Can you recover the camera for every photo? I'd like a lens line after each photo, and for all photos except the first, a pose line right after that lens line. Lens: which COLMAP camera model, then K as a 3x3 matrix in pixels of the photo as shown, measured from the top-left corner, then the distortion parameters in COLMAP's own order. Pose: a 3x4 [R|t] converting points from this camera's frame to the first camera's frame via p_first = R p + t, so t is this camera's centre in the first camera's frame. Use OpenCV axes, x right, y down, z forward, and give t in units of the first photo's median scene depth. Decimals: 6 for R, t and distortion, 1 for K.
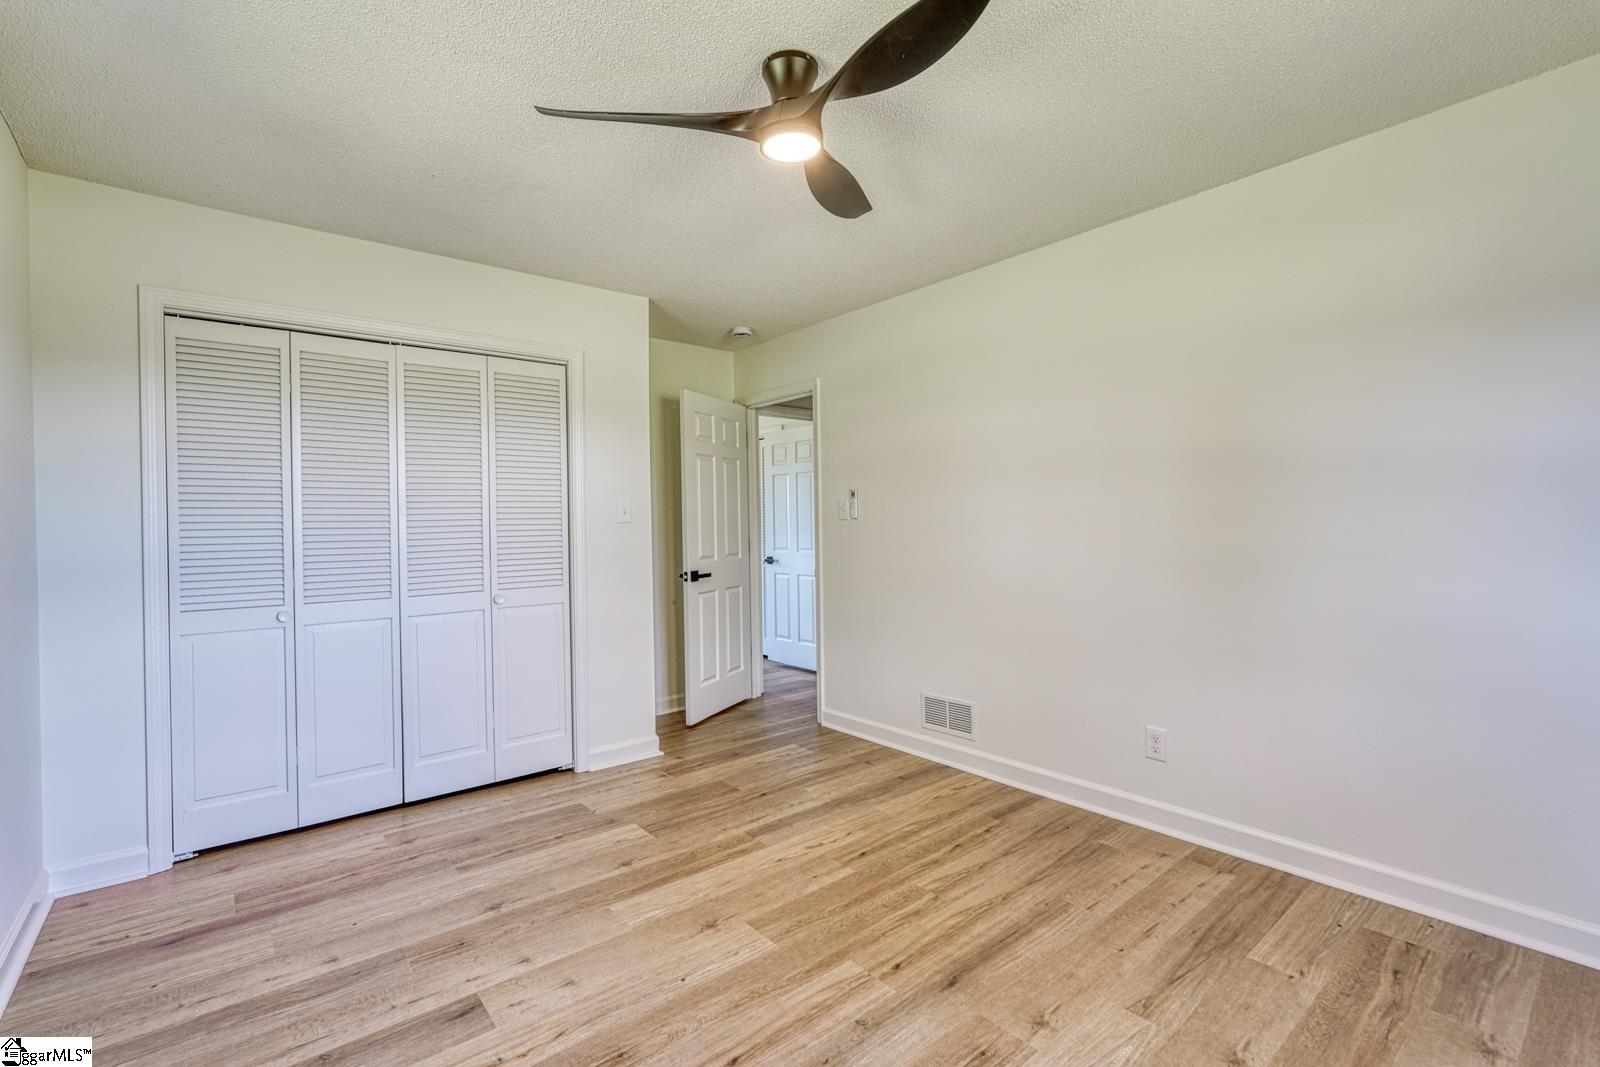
lens RADIAL K [[701.3, 0, 799.1], [0, 701.3, 527.1], [0, 0, 1]] dist [-0.000040, 0.000020]
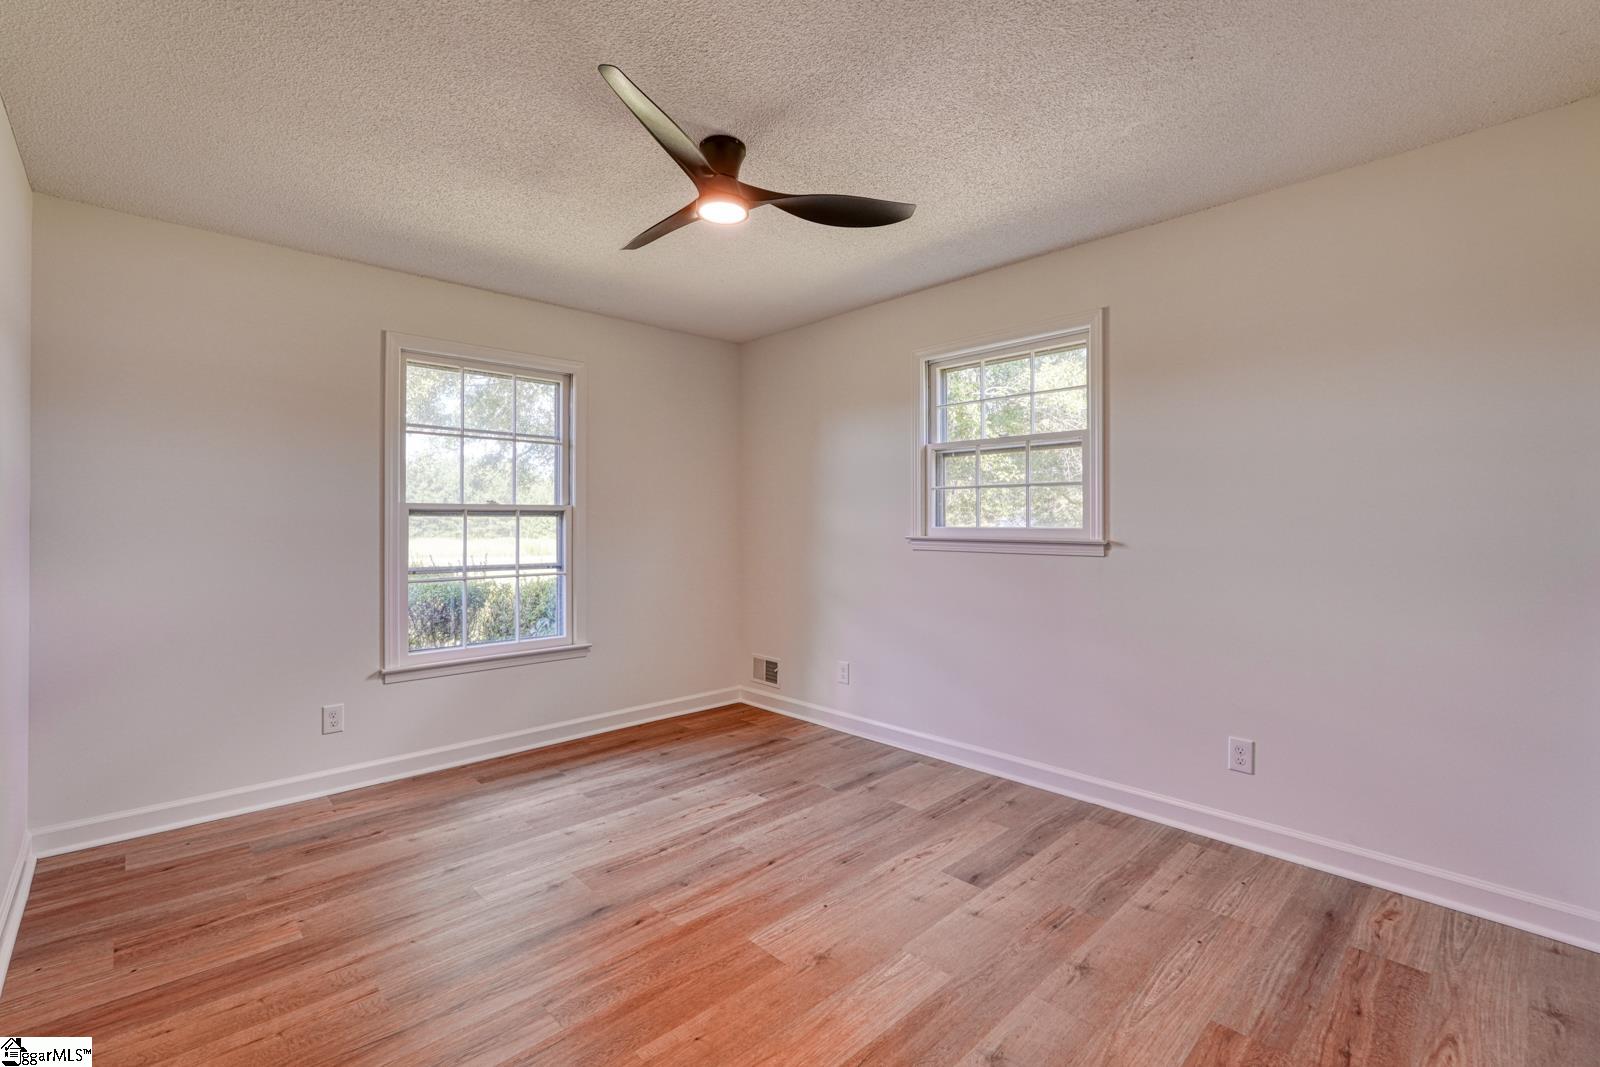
lens RADIAL K [[701.3, 0, 801.6], [0, 701.3, 526.7], [0, 0, 1]] dist [-0.000040, 0.000020]
pose [[-0.996785, 0.016345, -0.078436, -0.040148], [0.015313, 0.999788, 0.013751, -0.013021], [0.078645, 0.012505, -0.996824, 2.058538]]
